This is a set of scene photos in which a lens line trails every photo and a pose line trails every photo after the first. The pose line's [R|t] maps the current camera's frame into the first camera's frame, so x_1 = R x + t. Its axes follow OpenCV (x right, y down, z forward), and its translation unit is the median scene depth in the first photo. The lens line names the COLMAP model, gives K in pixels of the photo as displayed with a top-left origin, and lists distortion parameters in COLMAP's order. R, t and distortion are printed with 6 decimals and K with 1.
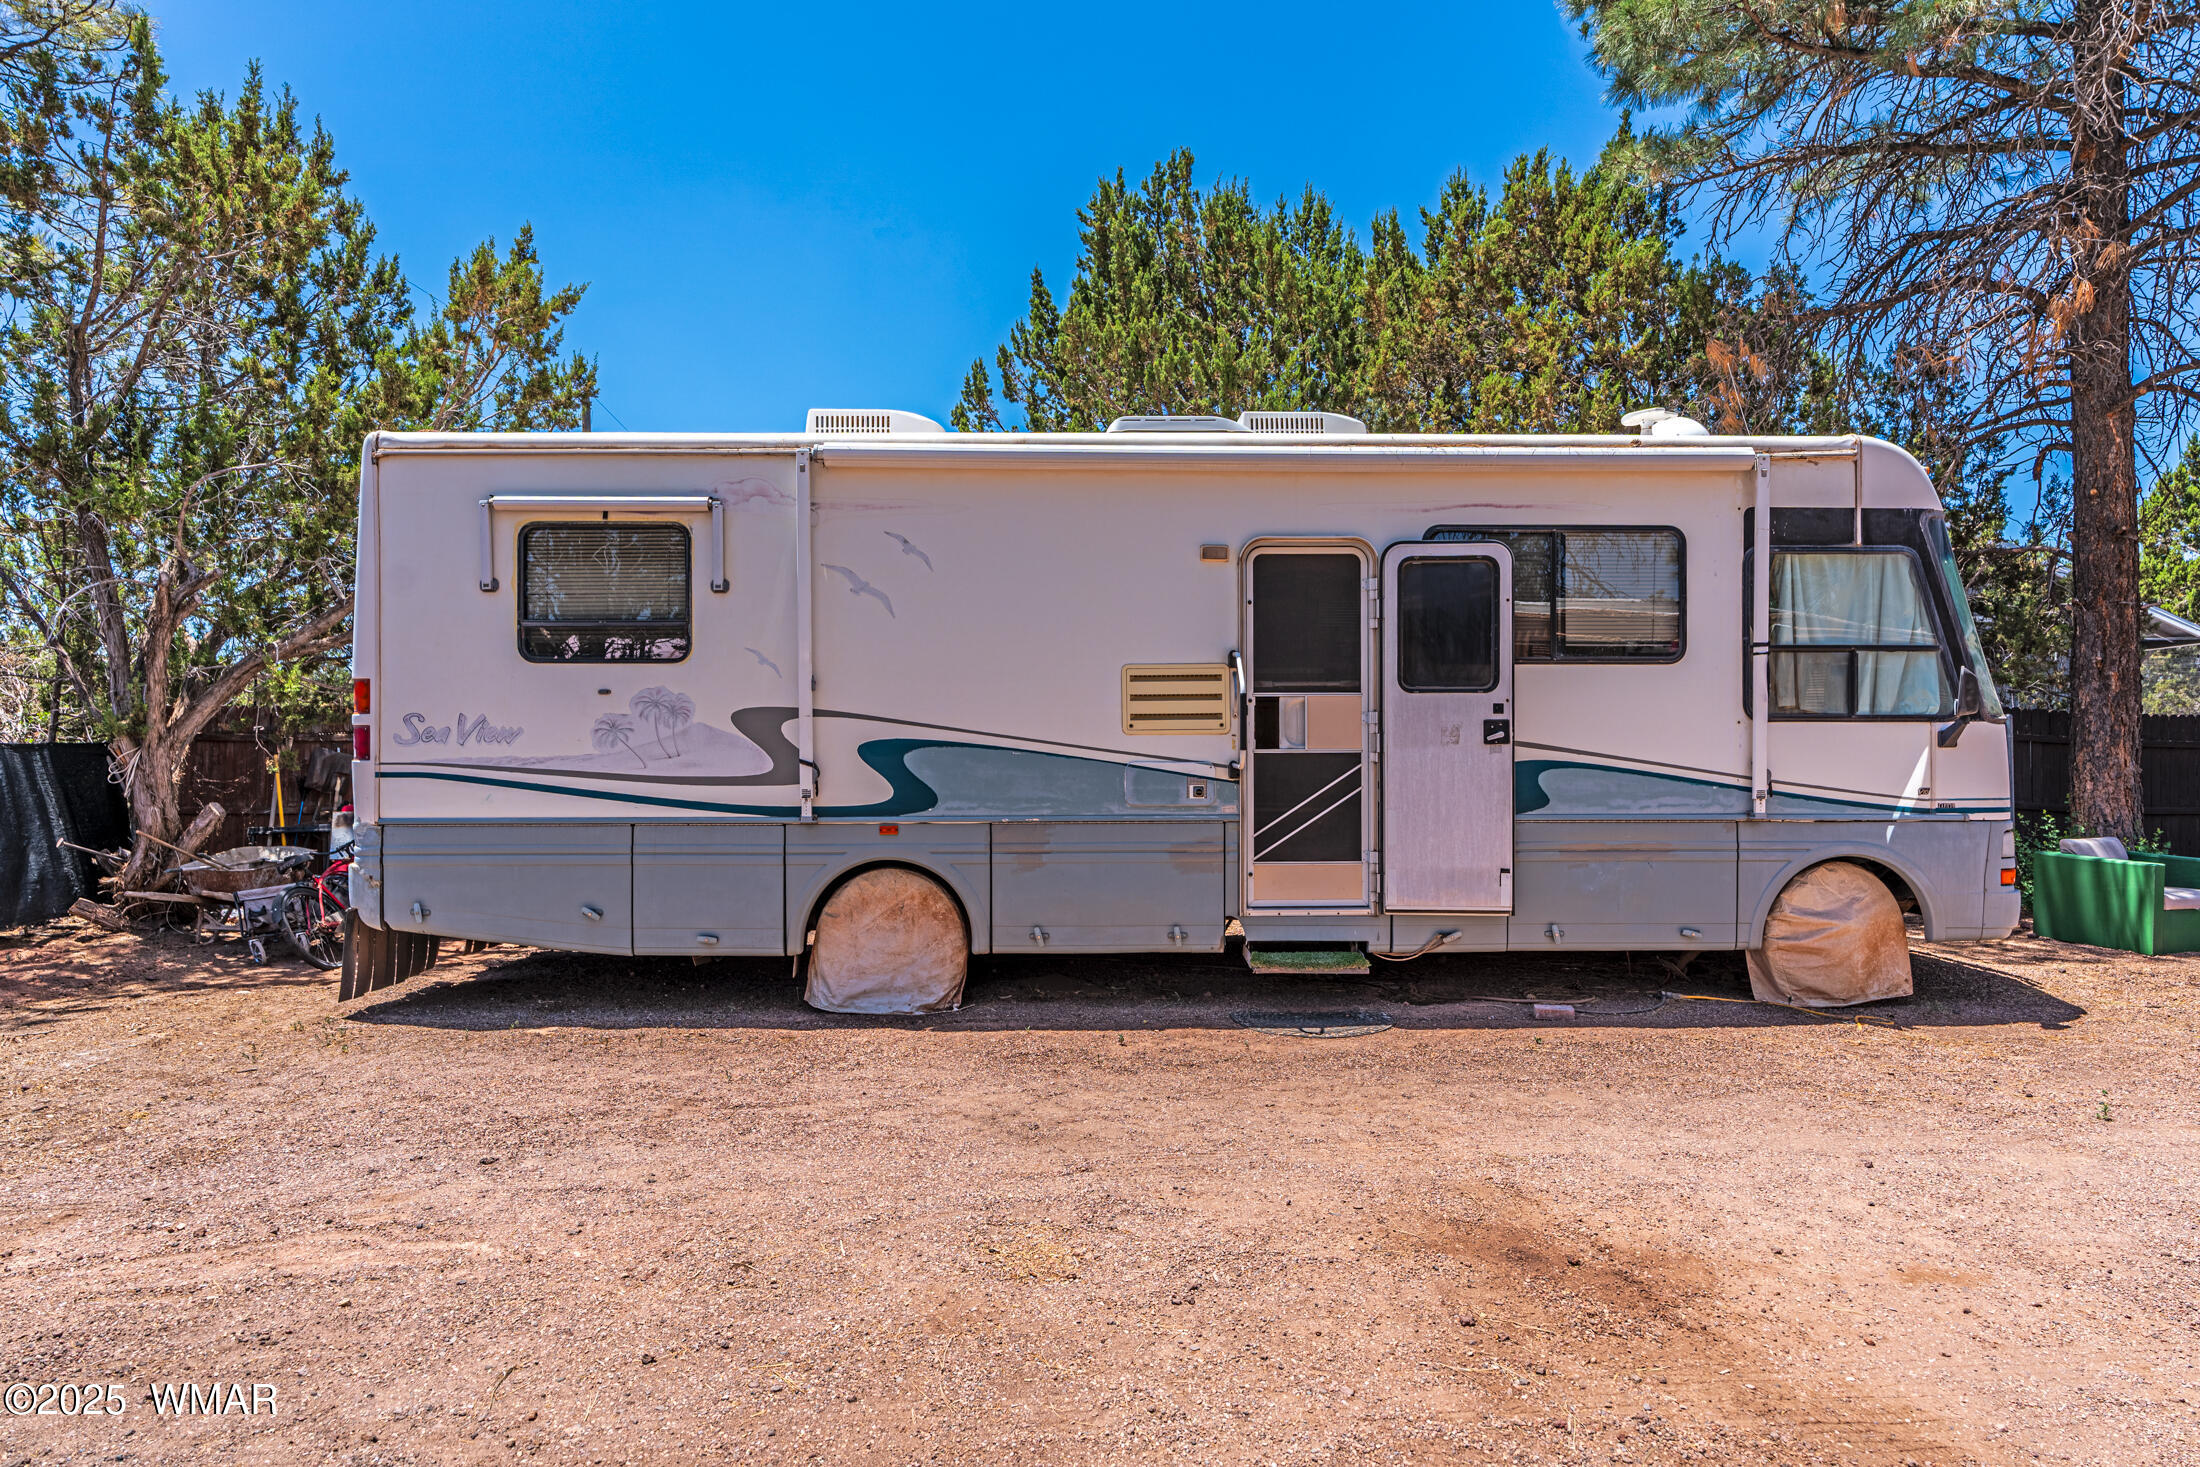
lens RADIAL K [[1268.0, 0, 1100.1], [0, 1268.0, 743.3], [0, 0, 1]] dist [0.001180, 0.000397]
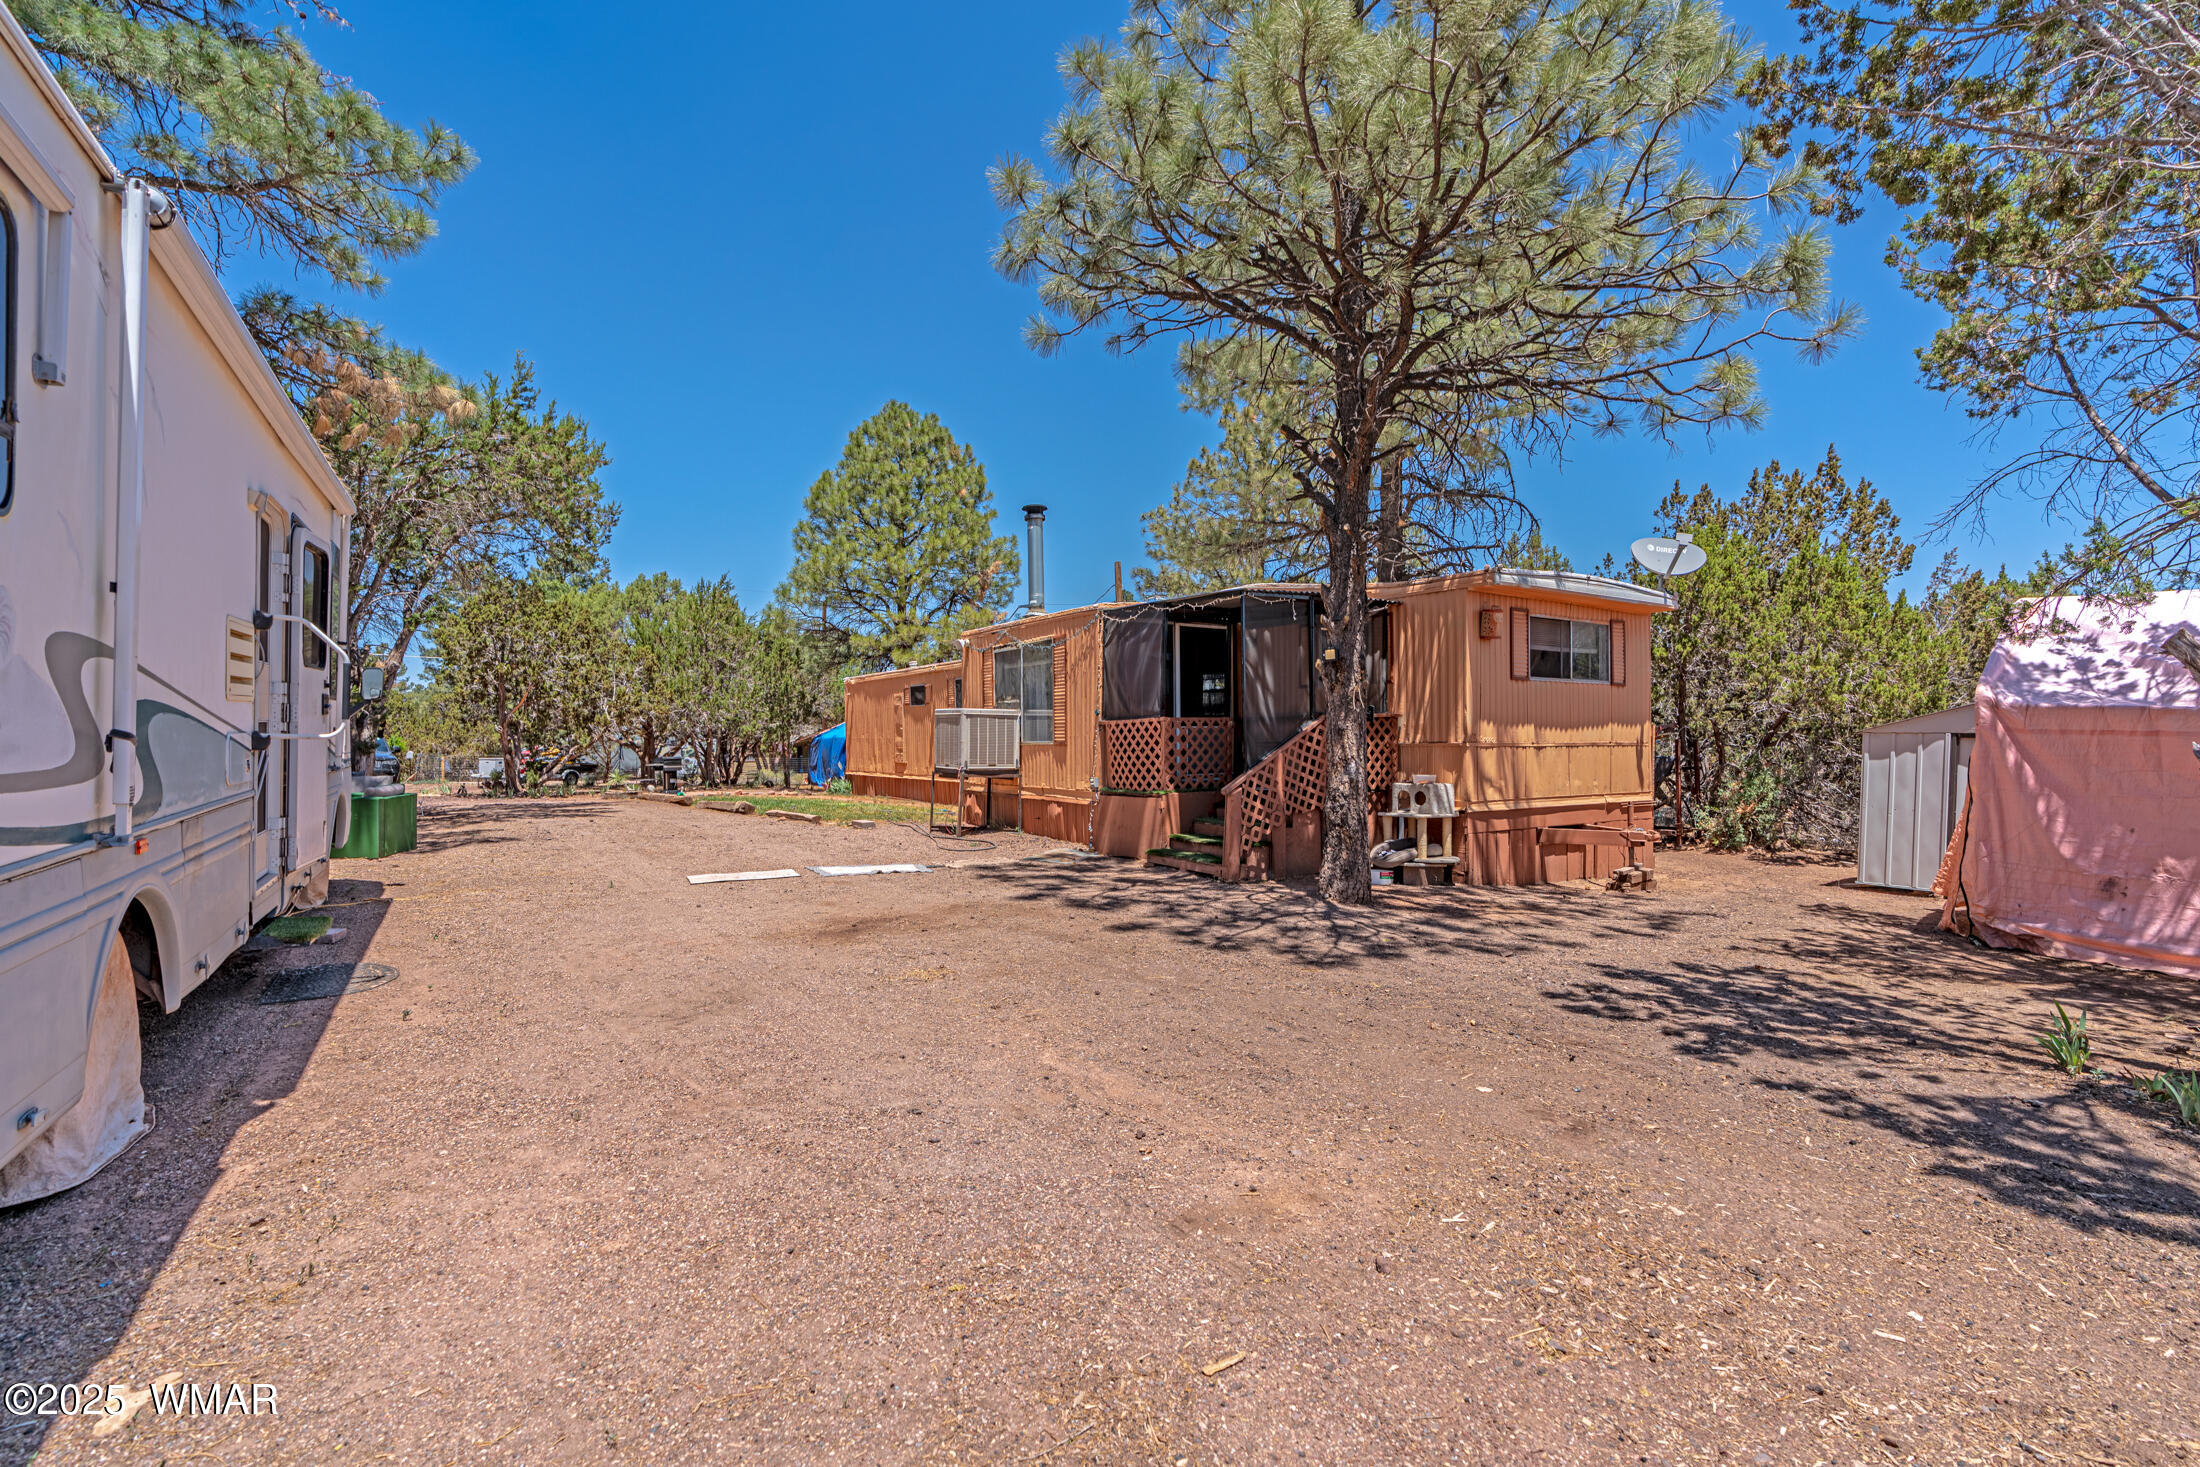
lens RADIAL K [[1007.3, 0, 1099.2], [0, 1007.3, 732.0], [0, 0, 1]] dist [0.000049, 0.000006]
pose [[-0.524181, -0.009090, 0.851558, -1.165610], [-0.009868, 0.999941, 0.004600, 0.007012], [-0.851550, -0.005991, -0.524240, 1.200322]]
